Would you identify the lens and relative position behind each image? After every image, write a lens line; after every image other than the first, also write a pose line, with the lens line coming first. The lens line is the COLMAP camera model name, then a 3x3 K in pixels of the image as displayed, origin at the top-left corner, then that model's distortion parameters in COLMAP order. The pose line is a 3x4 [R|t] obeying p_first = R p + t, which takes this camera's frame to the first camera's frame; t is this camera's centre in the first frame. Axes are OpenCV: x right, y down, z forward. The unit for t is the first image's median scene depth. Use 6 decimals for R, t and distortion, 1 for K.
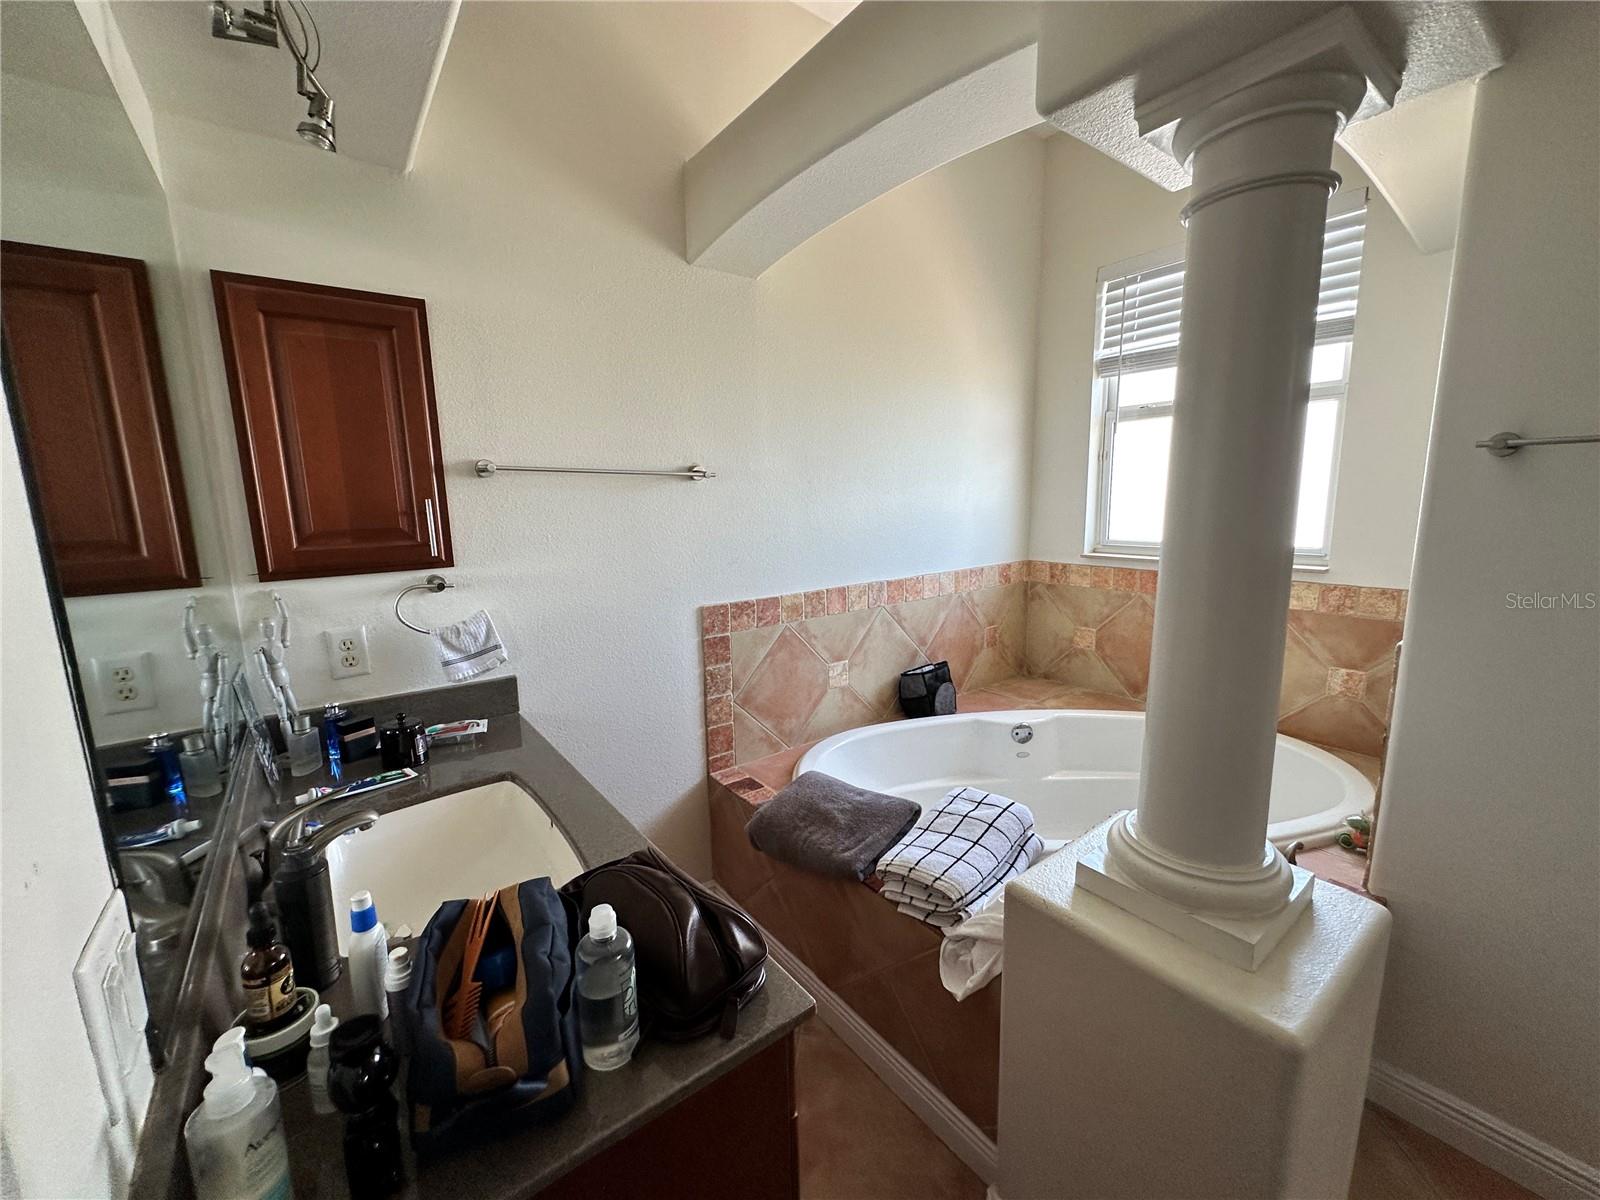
lens RADIAL K [[642.1, 0, 795.5], [0, 642.1, 602.3], [0, 0, 1]] dist [-0.003451, 0.001327]
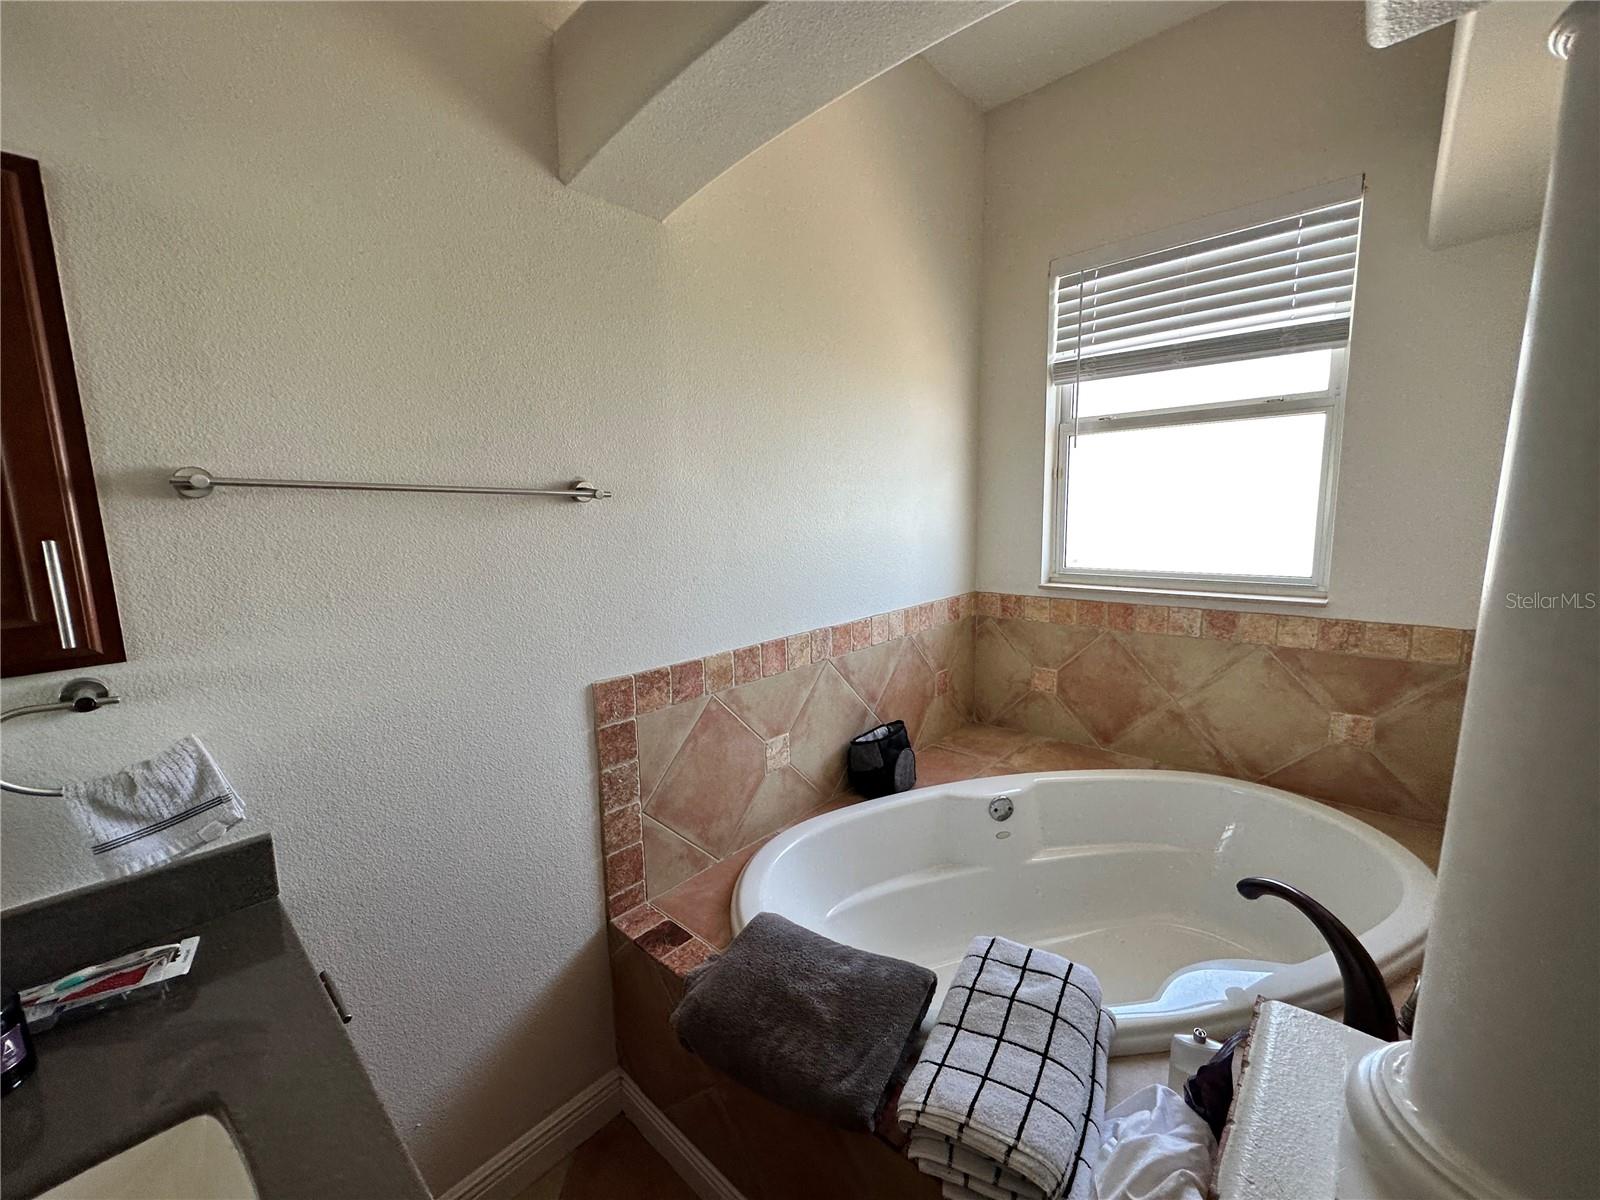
lens RADIAL K [[642.1, 0, 798.3], [0, 642.1, 602.0], [0, 0, 1]] dist [-0.003451, 0.001327]
pose [[0.982666, -0.027135, 0.183386, -0.052582], [0.031782, 0.999243, -0.022447, -0.057743], [-0.182638, 0.027886, 0.982785, 0.273627]]
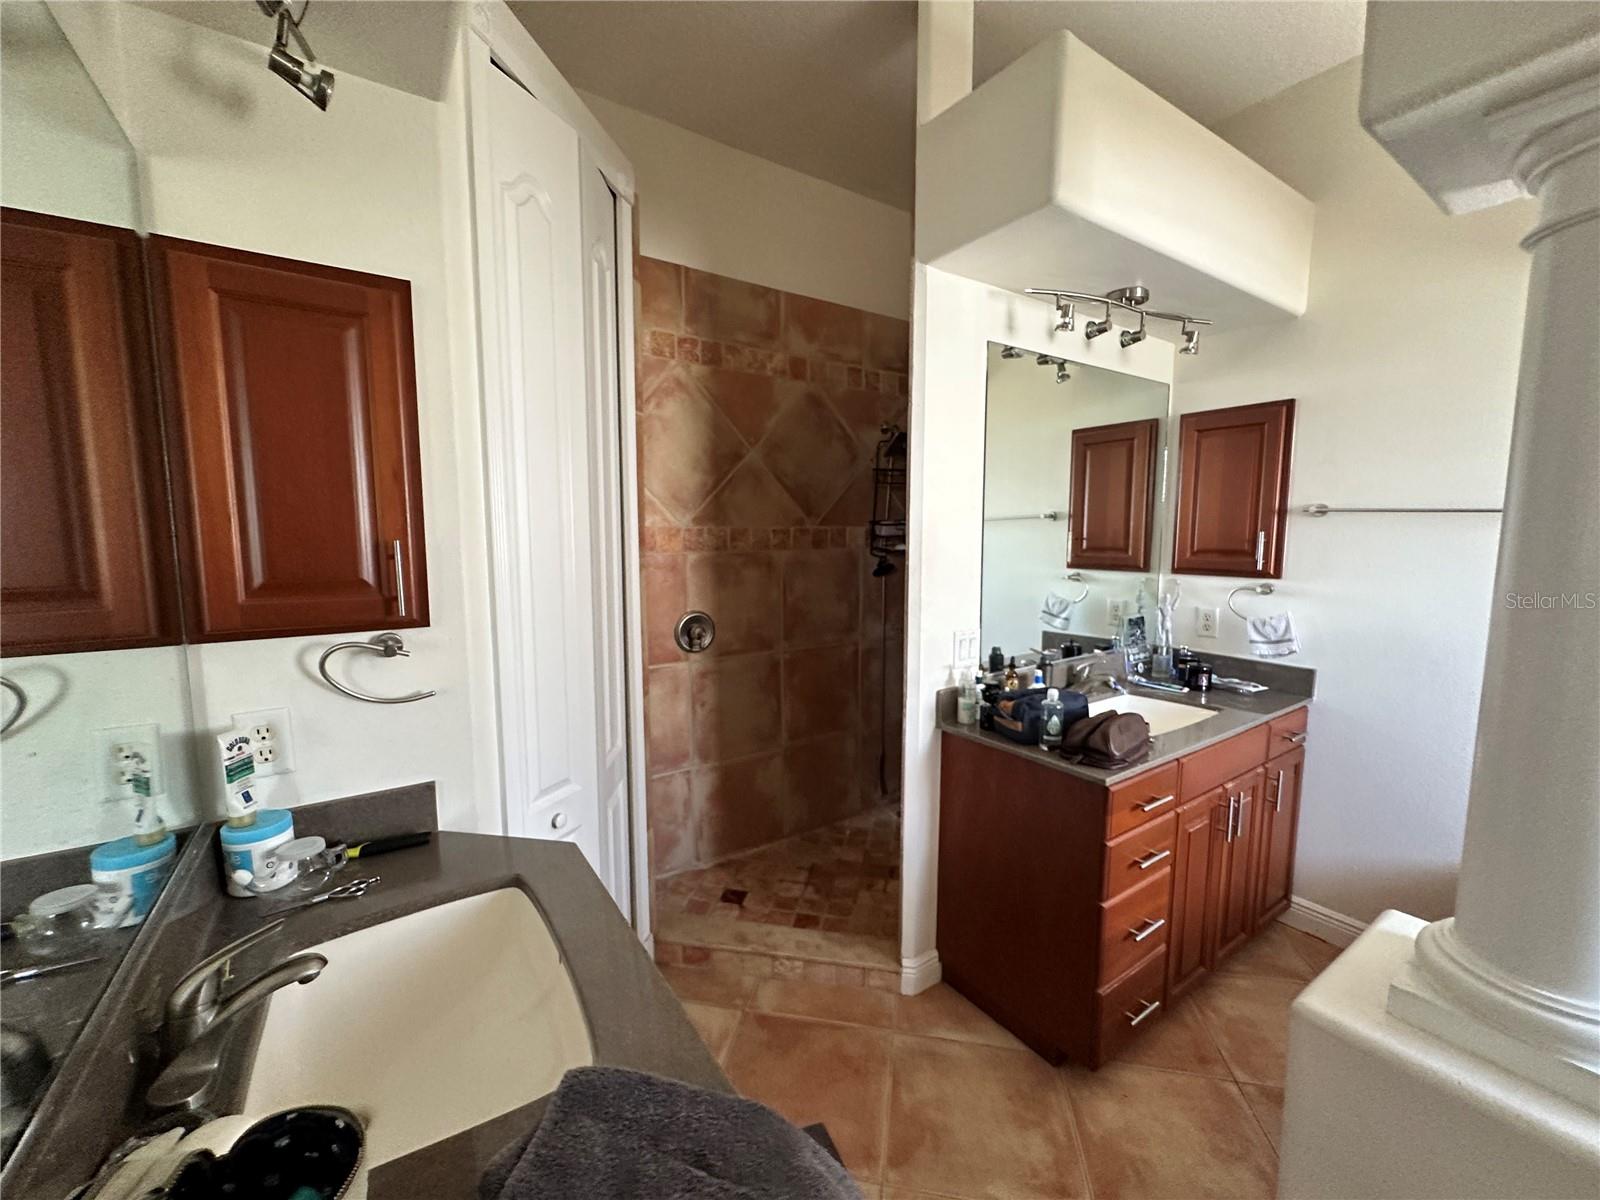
lens RADIAL K [[642.1, 0, 797.4], [0, 642.1, 599.1], [0, 0, 1]] dist [-0.003451, 0.001327]
pose [[-0.054240, 0.125657, -0.990590, 0.720136], [-0.168313, 0.976705, 0.133112, -0.016229], [0.984240, 0.173949, -0.031827, -0.002752]]
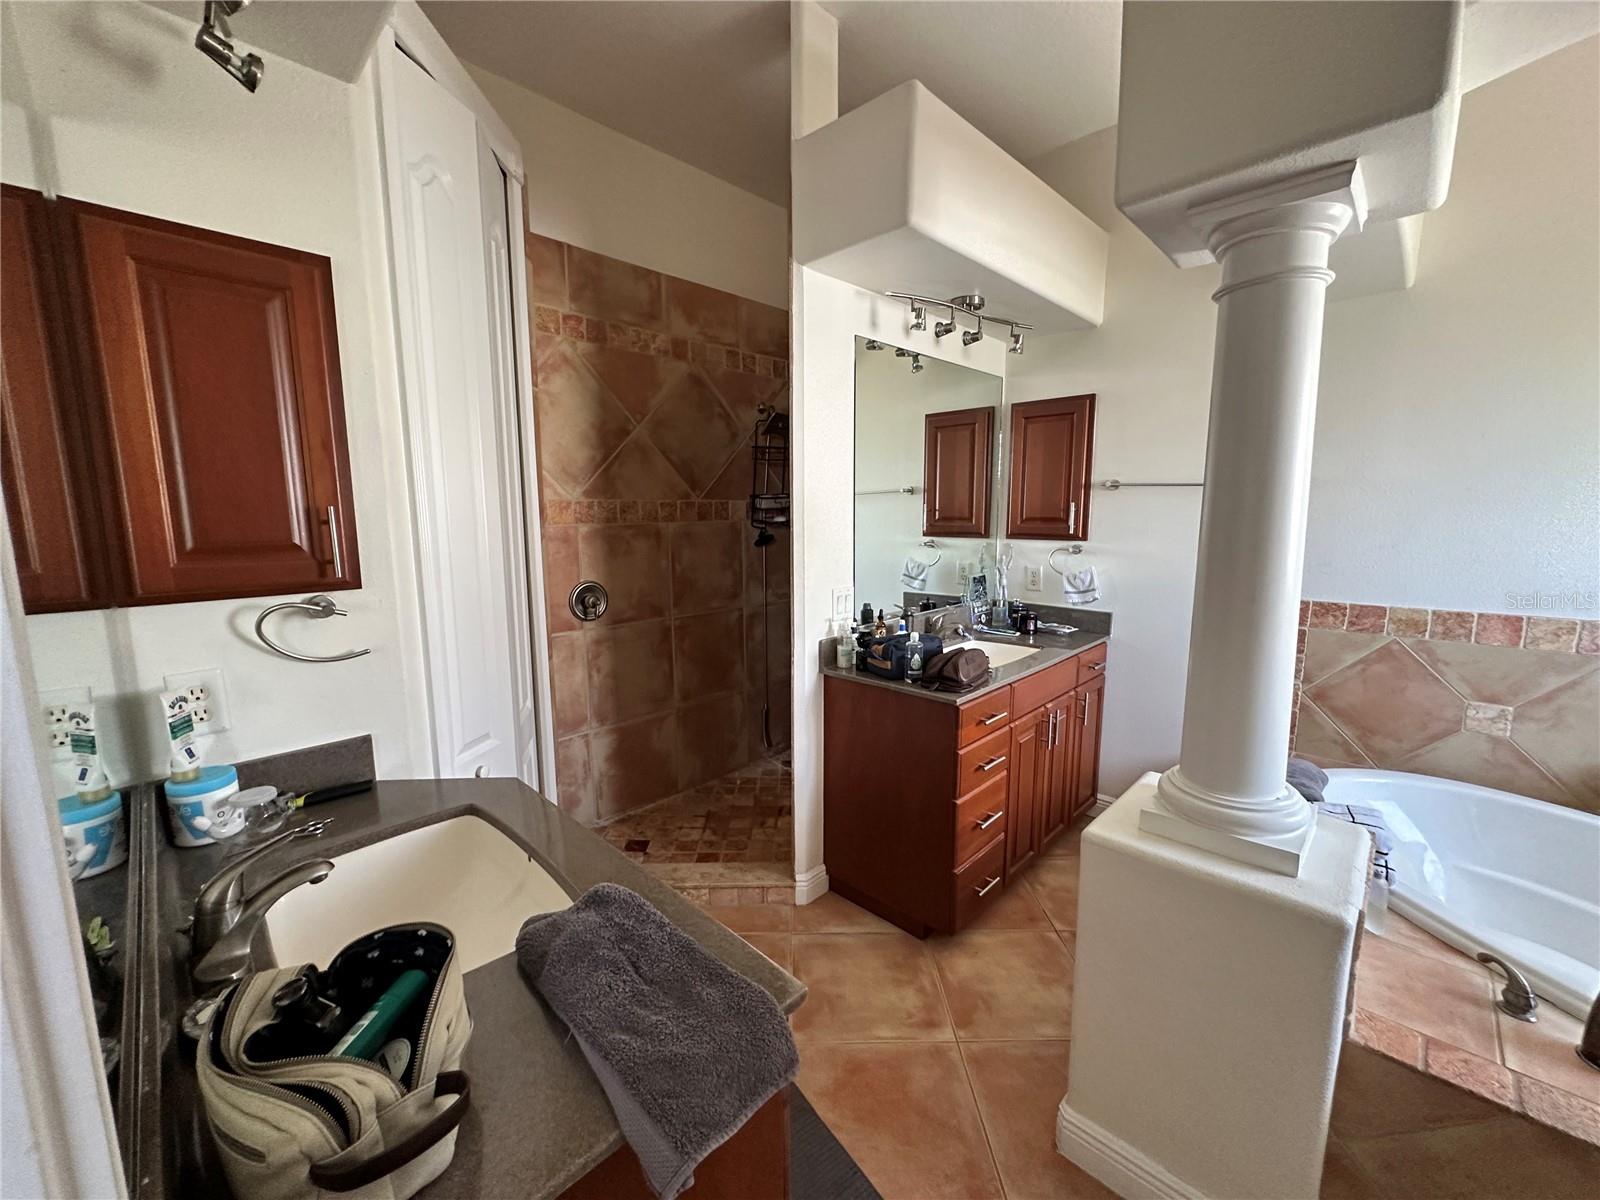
lens RADIAL K [[642.1, 0, 797.6], [0, 642.1, 599.1], [0, 0, 1]] dist [-0.003451, 0.001327]
pose [[0.151556, 0.157204, -0.975868, 0.832749], [-0.166730, 0.977191, 0.131523, 0.000726], [0.974285, 0.142773, 0.174310, -0.042827]]
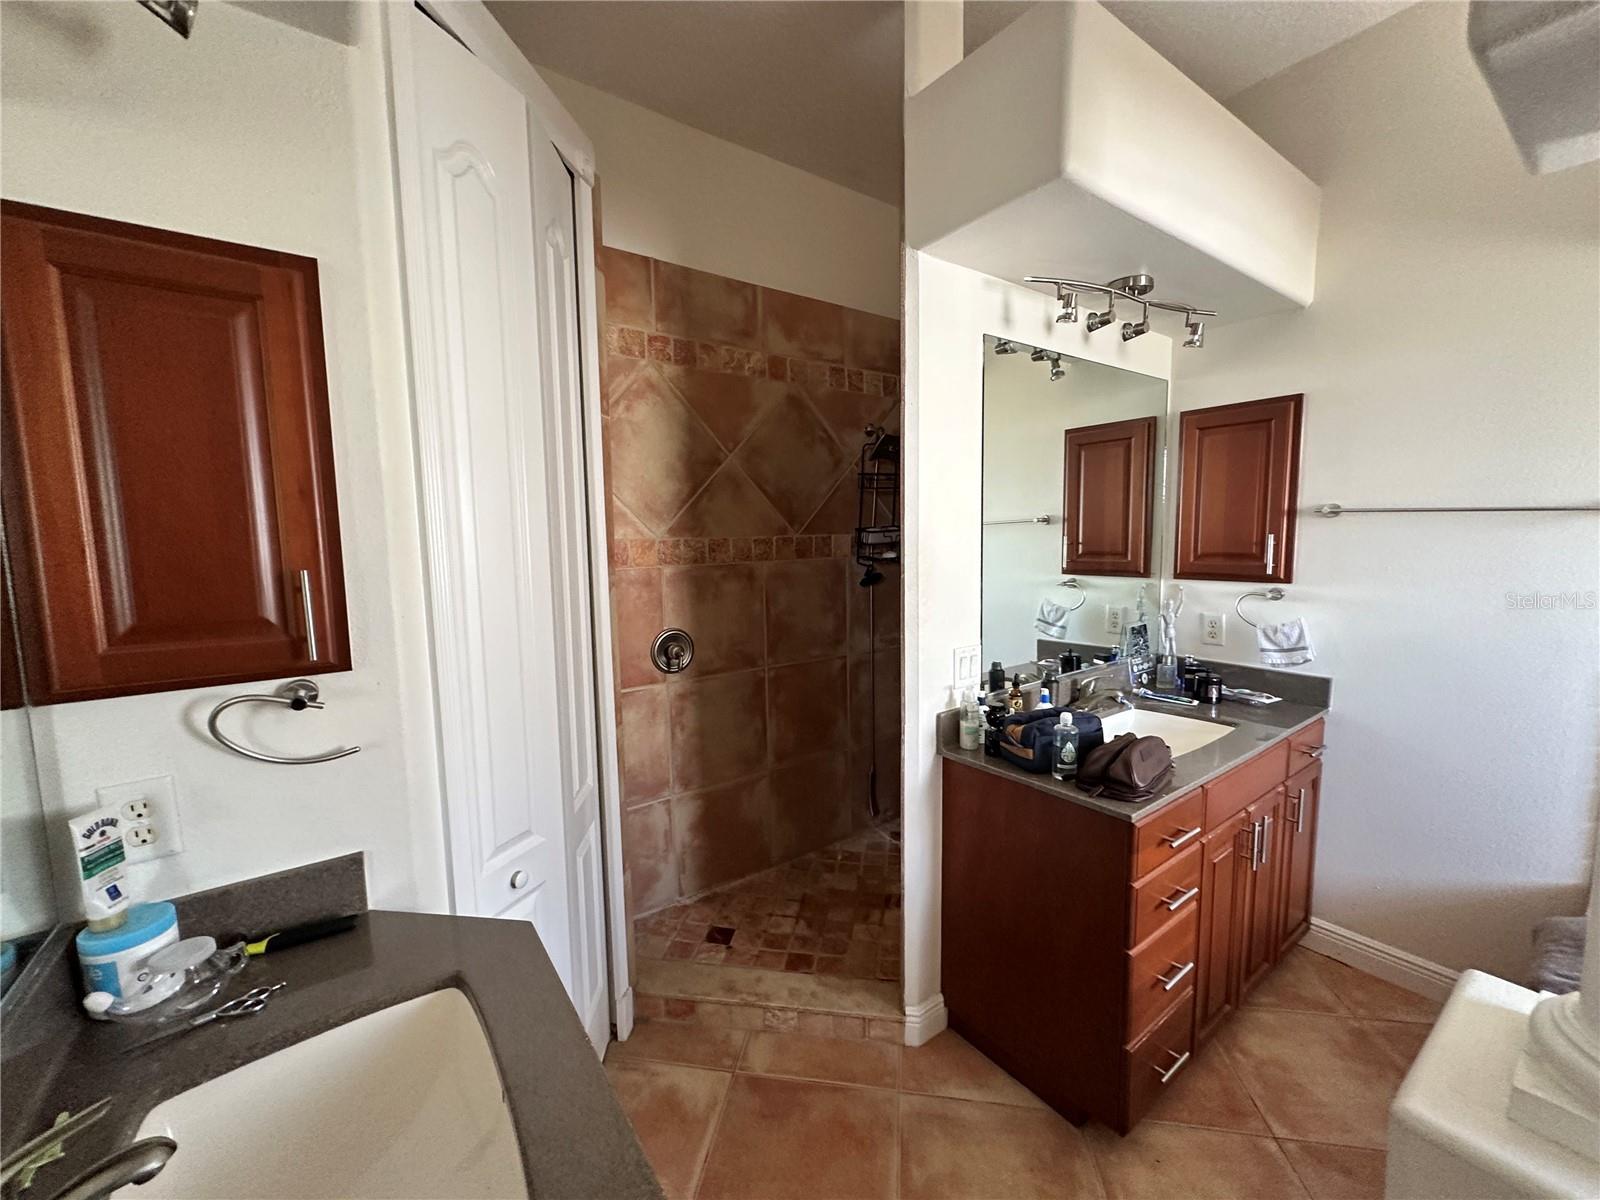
lens RADIAL K [[642.1, 0, 798.3], [0, 642.1, 598.5], [0, 0, 1]] dist [-0.003451, 0.001327]
pose [[-0.019641, 0.120309, -0.992542, 0.637209], [-0.152737, 0.980720, 0.121898, -0.023546], [0.988072, 0.153992, -0.000887, -0.016270]]
